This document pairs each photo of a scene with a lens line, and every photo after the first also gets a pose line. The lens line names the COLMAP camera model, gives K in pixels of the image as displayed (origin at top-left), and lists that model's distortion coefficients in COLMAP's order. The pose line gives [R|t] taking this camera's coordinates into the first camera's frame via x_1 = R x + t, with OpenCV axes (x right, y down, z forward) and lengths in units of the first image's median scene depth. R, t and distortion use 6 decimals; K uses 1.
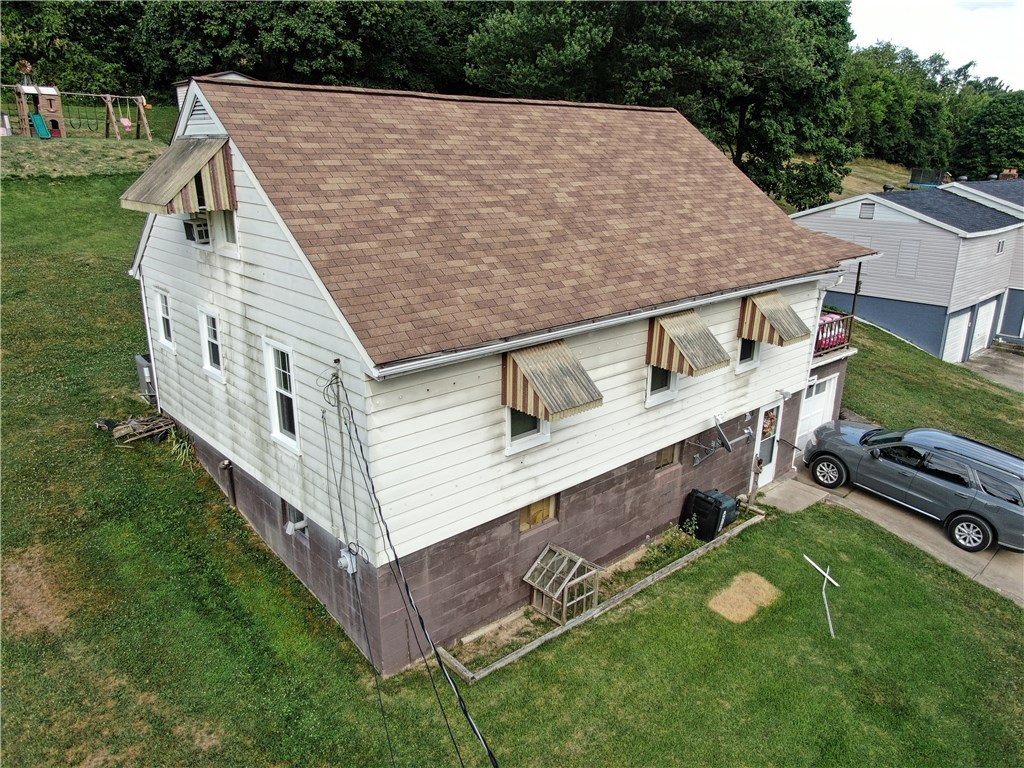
lens RADIAL K [[758.3, 0, 511.5], [0, 758.3, 388.5], [0, 0, 1]] dist [-0.004207, 0.004662]
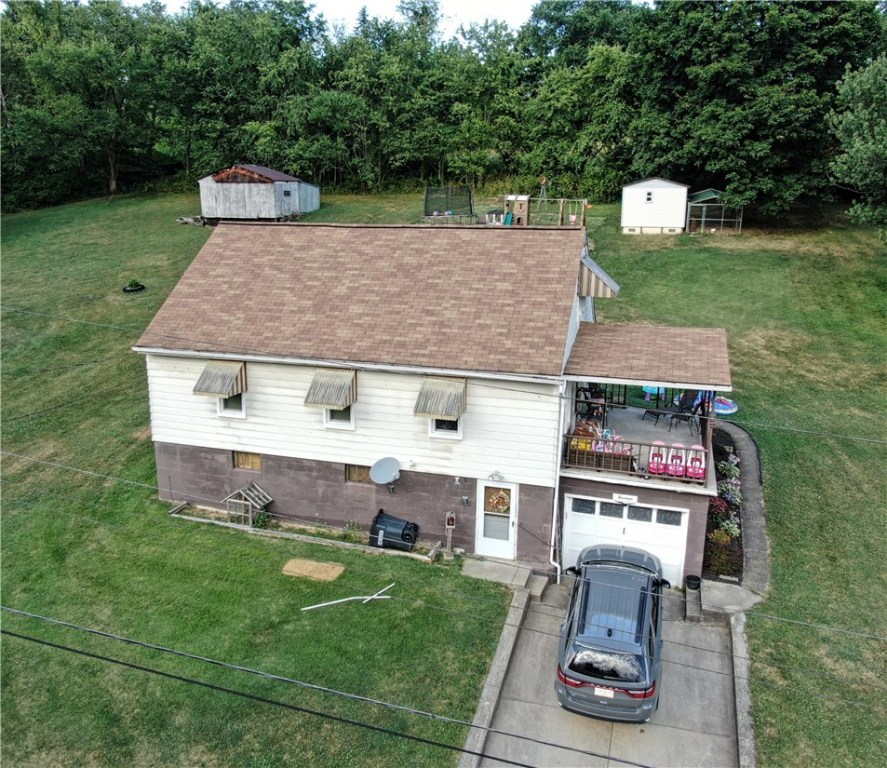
lens RADIAL K [[815.7, 0, 443.3], [0, 815.7, 382.8], [0, 0, 1]] dist [0.018424, 0.004441]
pose [[0.464899, 0.178387, -0.867206, 1.644471], [-0.269020, 0.961642, 0.053595, -0.206365], [0.843503, 0.208379, 0.495056, 0.362583]]
